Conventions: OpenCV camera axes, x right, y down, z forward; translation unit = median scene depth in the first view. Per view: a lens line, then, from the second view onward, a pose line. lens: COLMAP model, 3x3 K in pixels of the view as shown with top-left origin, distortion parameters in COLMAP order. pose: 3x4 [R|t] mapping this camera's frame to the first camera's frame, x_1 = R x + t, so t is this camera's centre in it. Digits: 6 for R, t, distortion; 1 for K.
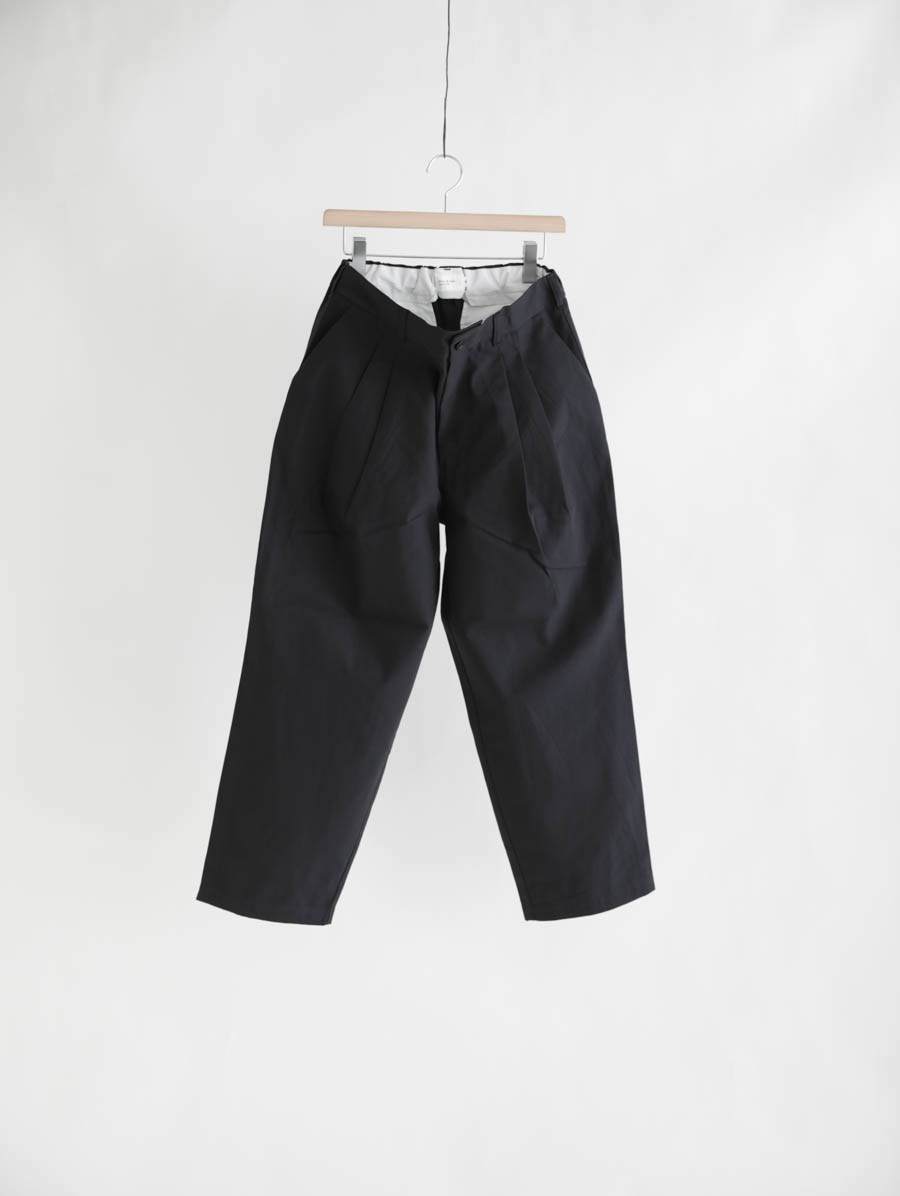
lens RADIAL K [[1689.5, 0, 450.0], [0, 1689.5, 598.0], [0, 0, 1]] dist [-0.004321, 0.003915]
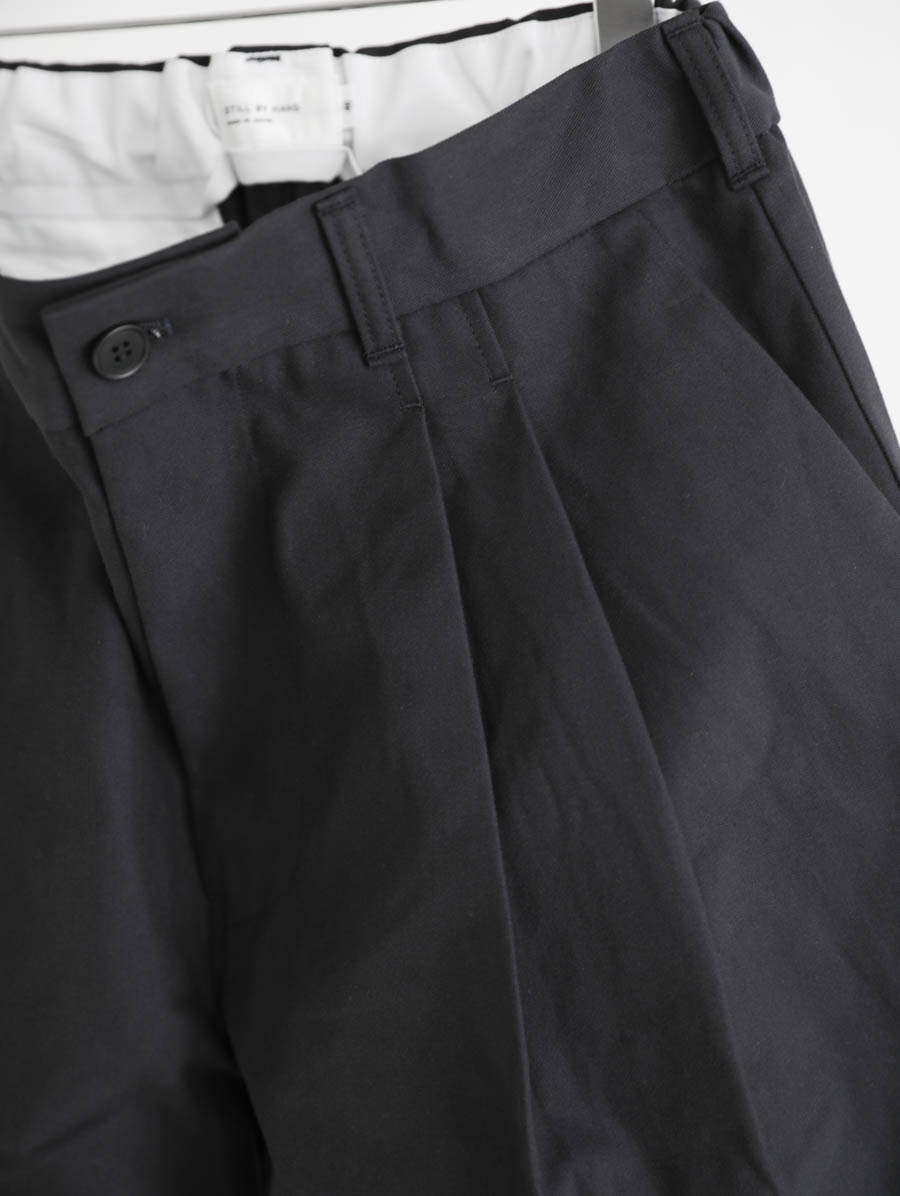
lens RADIAL K [[1689.5, 0, 450.0], [0, 1689.5, 598.0], [0, 0, 1]] dist [-0.004321, 0.003915]
pose [[0.910041, 0.012111, -0.414342, 0.119845], [-0.050245, 0.995426, -0.081260, -0.103512], [0.411462, 0.094769, 0.906487, 0.811957]]
